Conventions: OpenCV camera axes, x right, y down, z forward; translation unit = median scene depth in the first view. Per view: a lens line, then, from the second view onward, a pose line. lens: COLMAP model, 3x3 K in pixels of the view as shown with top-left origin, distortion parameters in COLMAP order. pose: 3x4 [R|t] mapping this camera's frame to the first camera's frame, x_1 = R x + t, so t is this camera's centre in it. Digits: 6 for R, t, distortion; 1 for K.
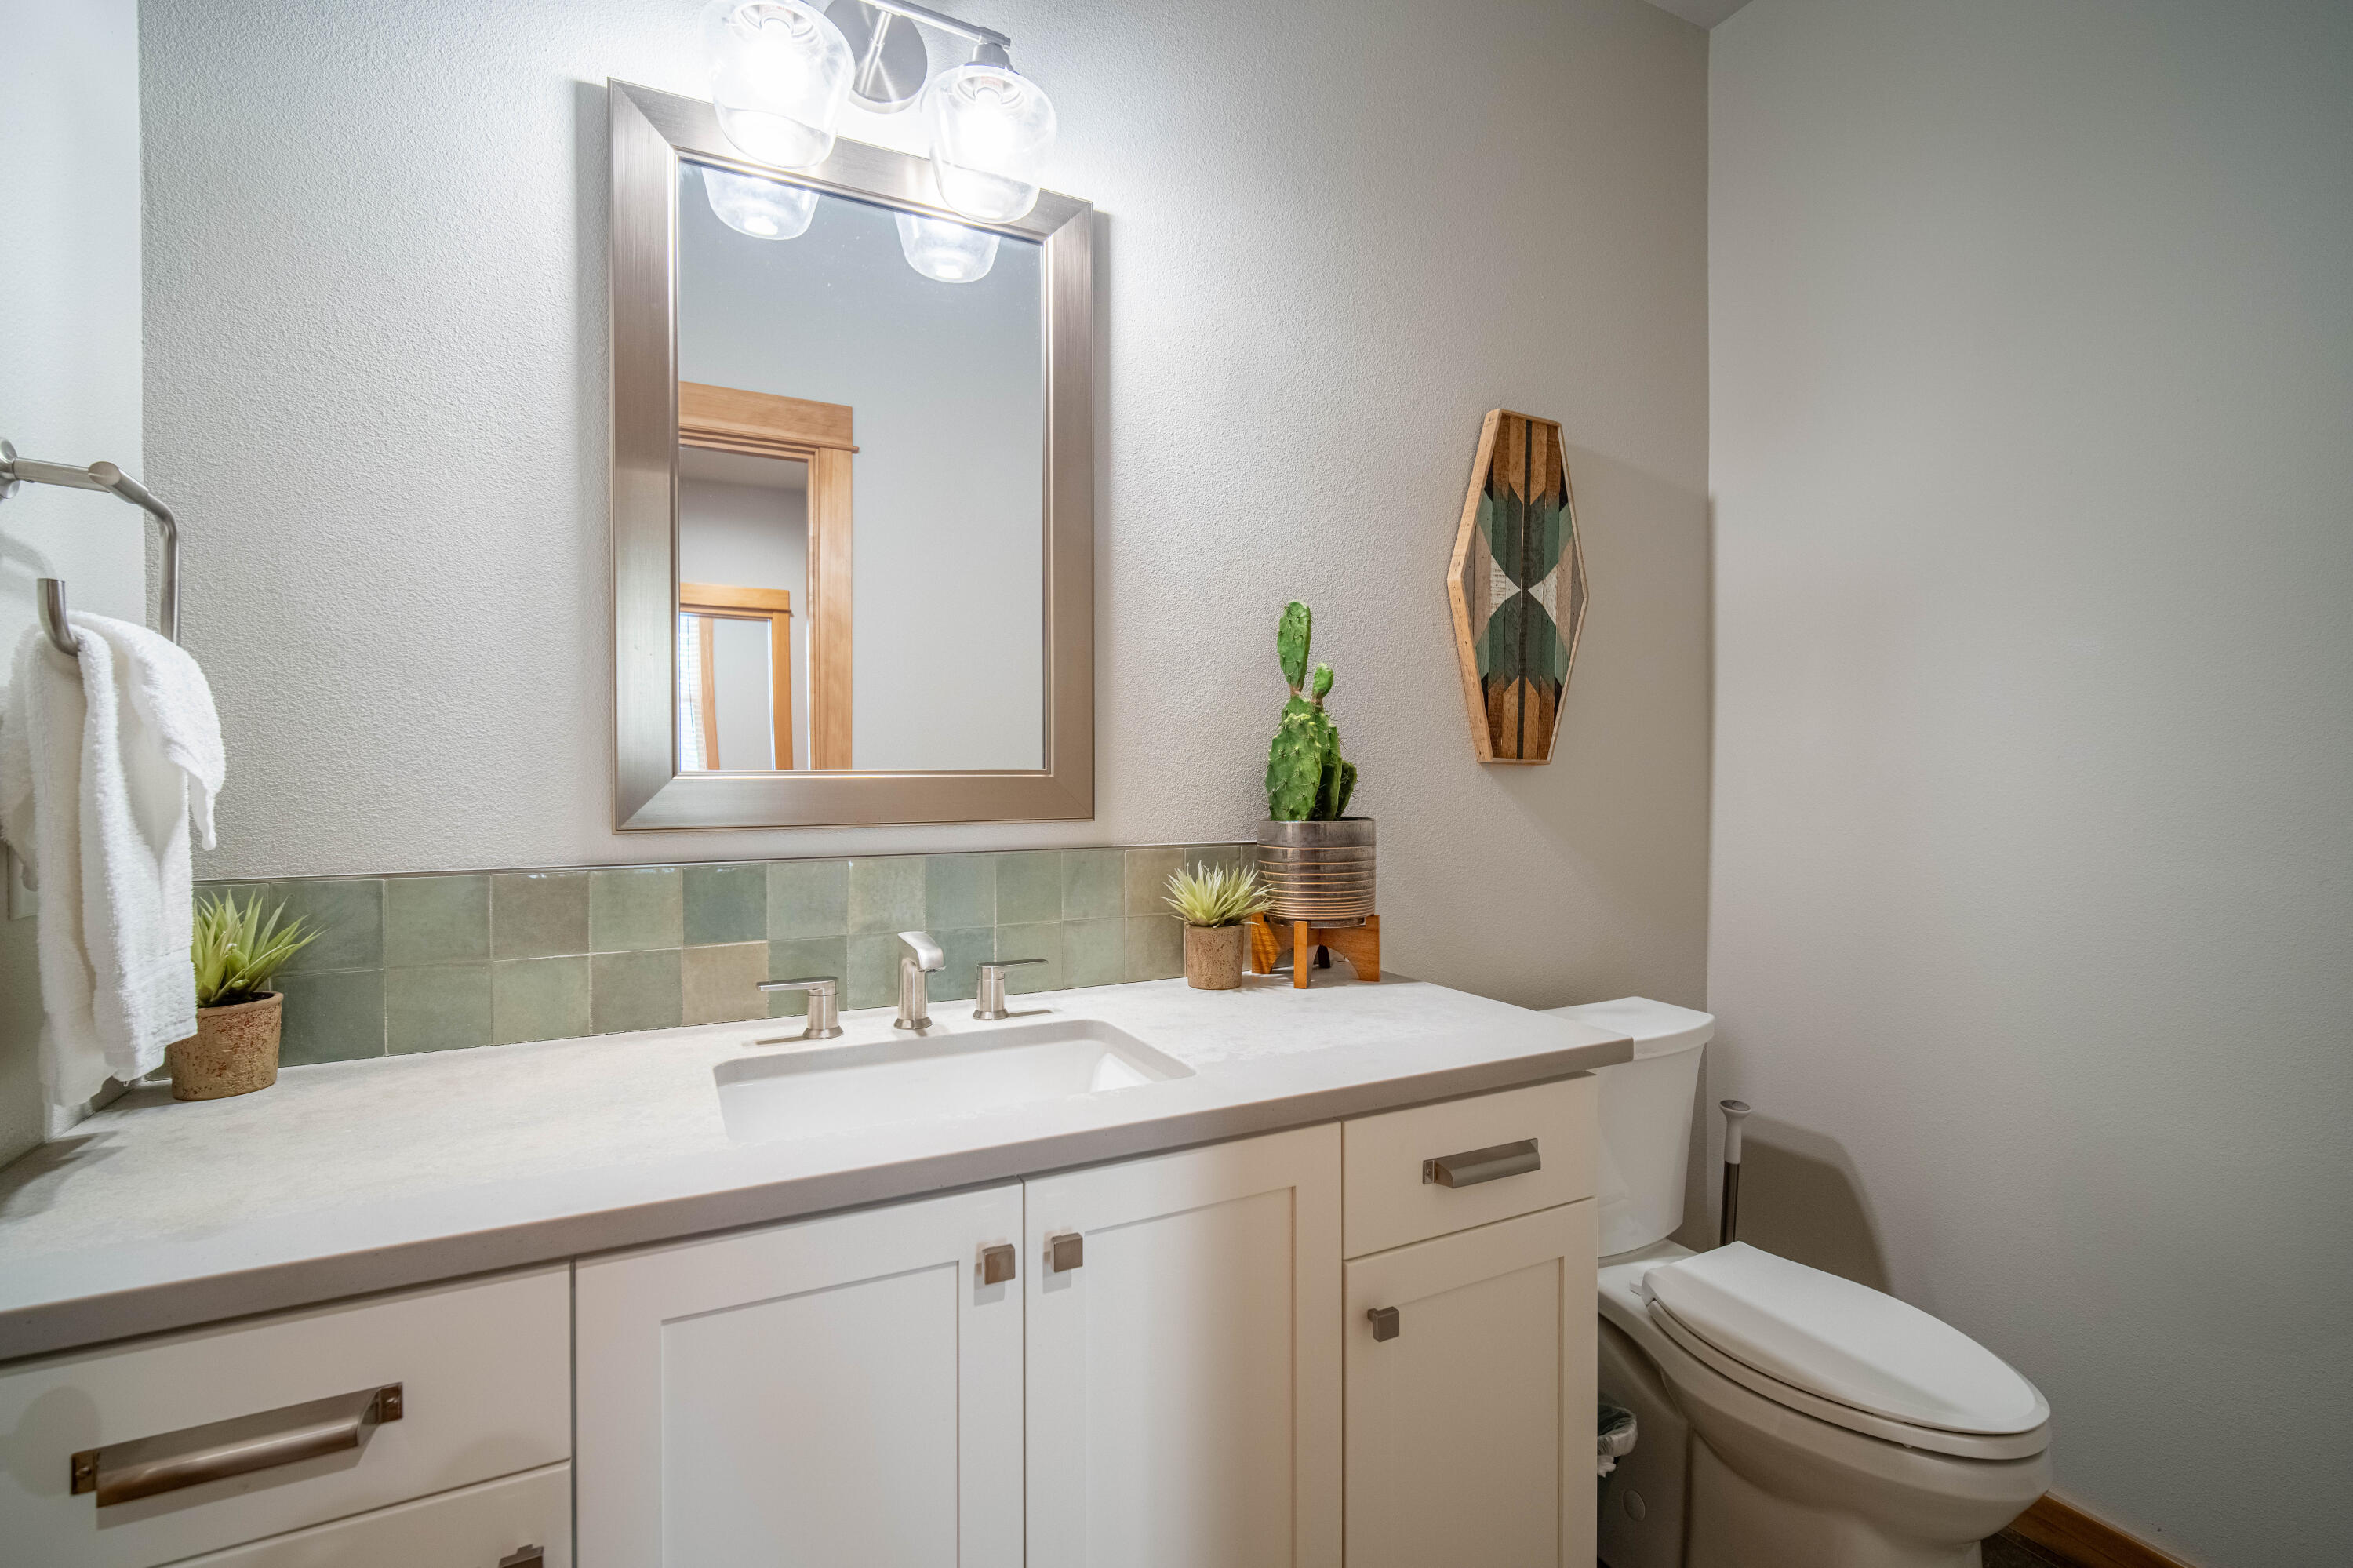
lens RADIAL K [[1023.7, 0, 1171.4], [0, 1023.7, 781.6], [0, 0, 1]] dist [-0.007442, 0.000519]
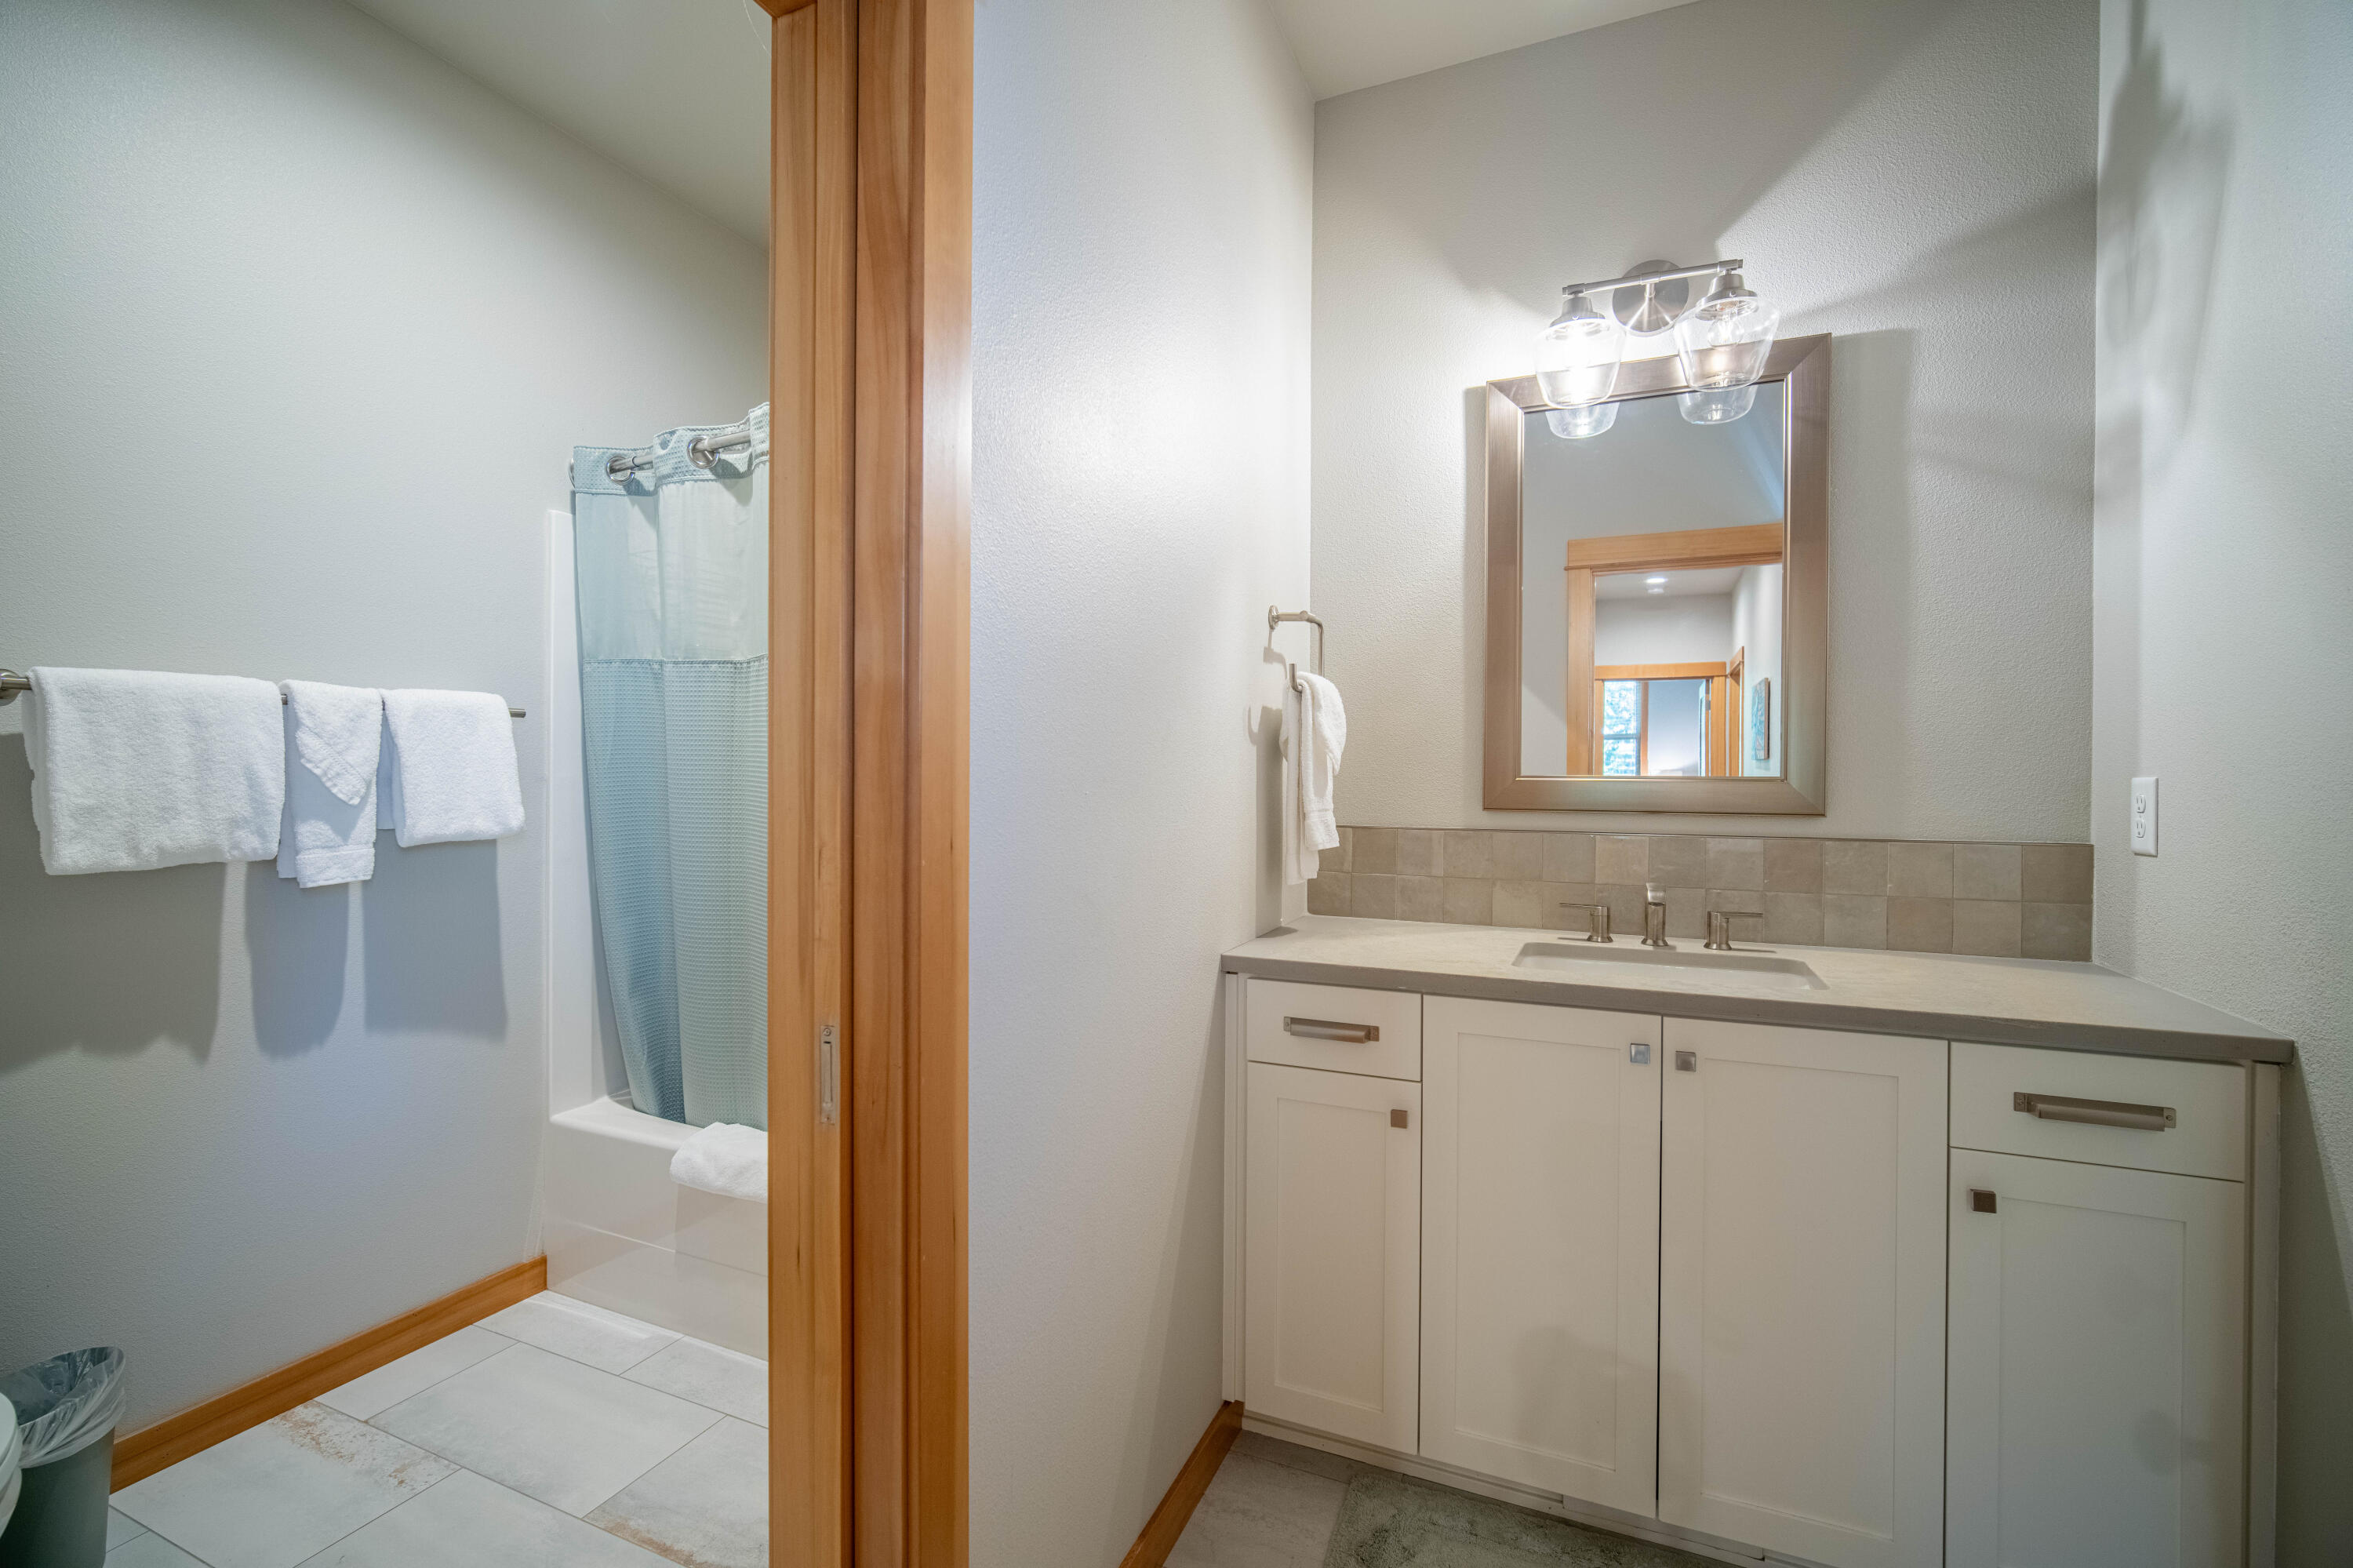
lens RADIAL K [[1028.9, 0, 1166.2], [0, 1028.9, 779.3], [0, 0, 1]] dist [-0.004085, 0.000548]
pose [[0.598467, -0.003277, -0.801141, 0.561594], [-0.002247, 0.999981, -0.005770, 0.001273], [0.801144, 0.005253, 0.598448, -0.542232]]
